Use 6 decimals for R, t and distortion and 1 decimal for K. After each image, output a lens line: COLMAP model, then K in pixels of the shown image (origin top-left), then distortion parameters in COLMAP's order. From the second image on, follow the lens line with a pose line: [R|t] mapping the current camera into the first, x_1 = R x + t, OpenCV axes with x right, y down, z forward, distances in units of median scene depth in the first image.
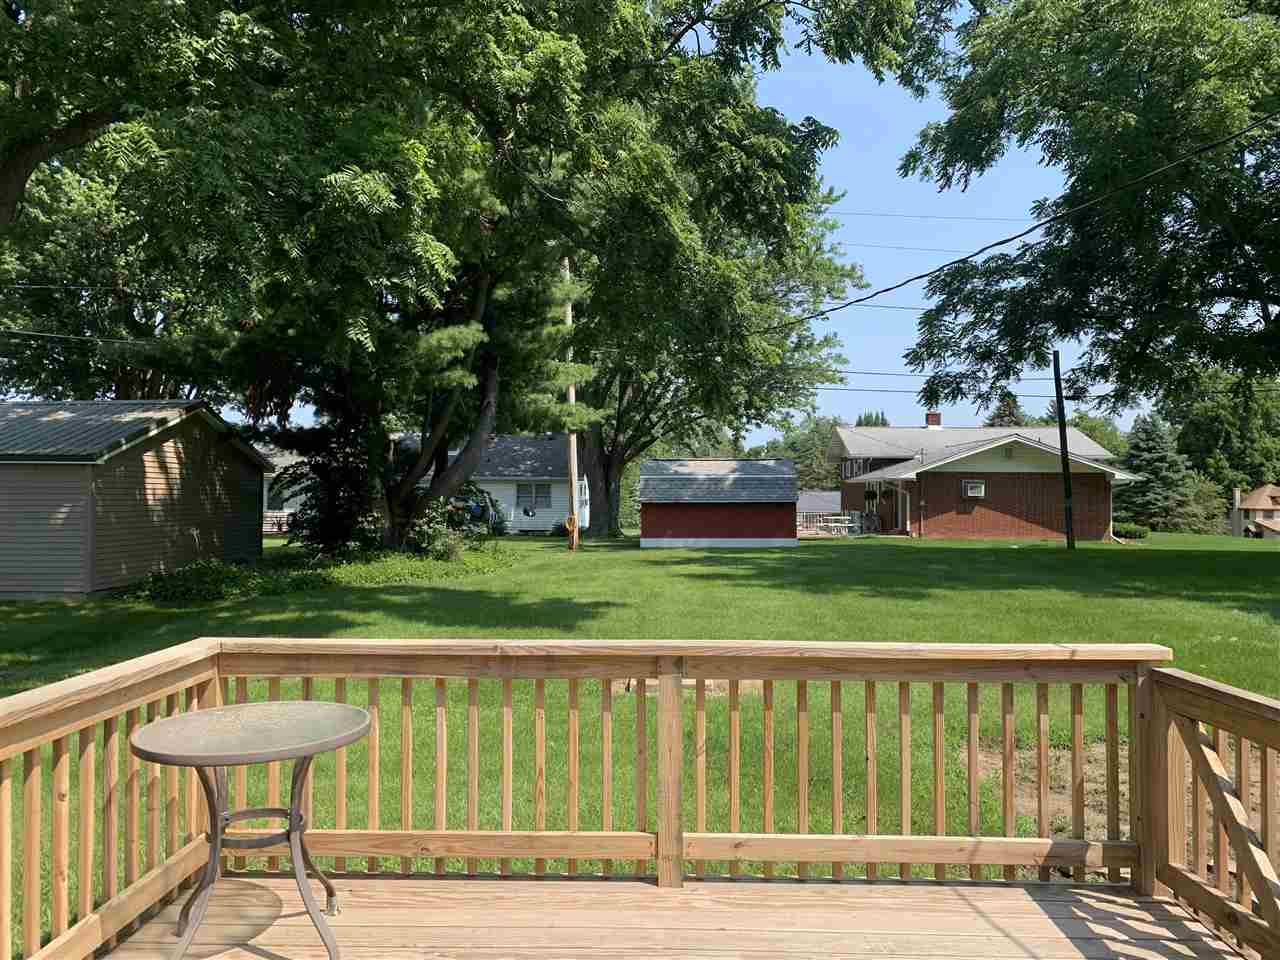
lens RADIAL K [[979.9, 0, 640.0], [0, 979.9, 480.0], [0, 0, 1]] dist [0.052688, -0.072661]
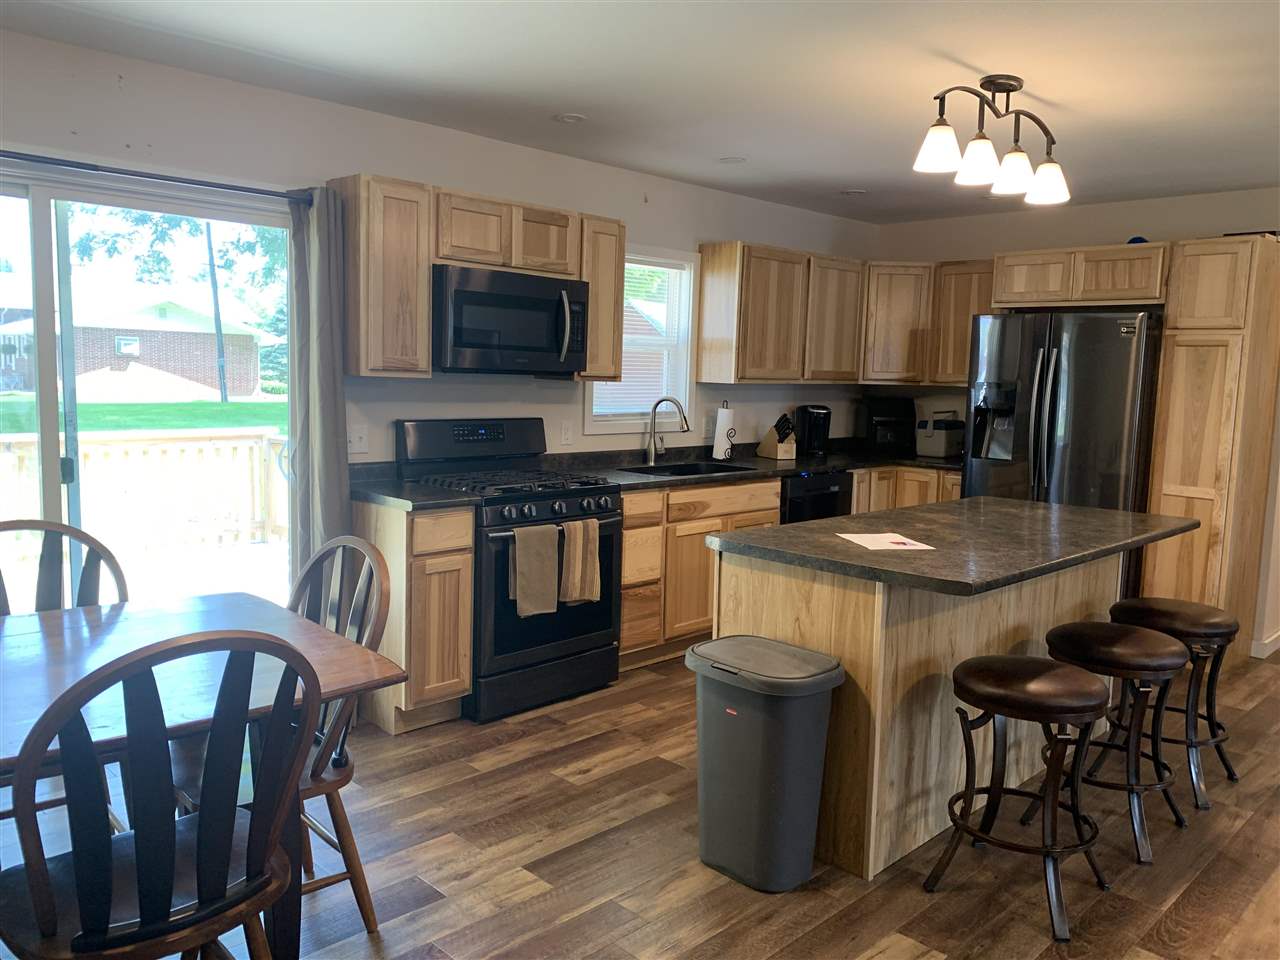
lens RADIAL K [[979.9, 0, 640.0], [0, 979.9, 480.0], [0, 0, 1]] dist [0.052688, -0.072661]
pose [[0.689770, -0.065515, 0.721058, -0.046385], [-0.036929, 0.991418, 0.125406, -0.000905], [-0.723086, -0.113129, 0.681431, -0.102494]]
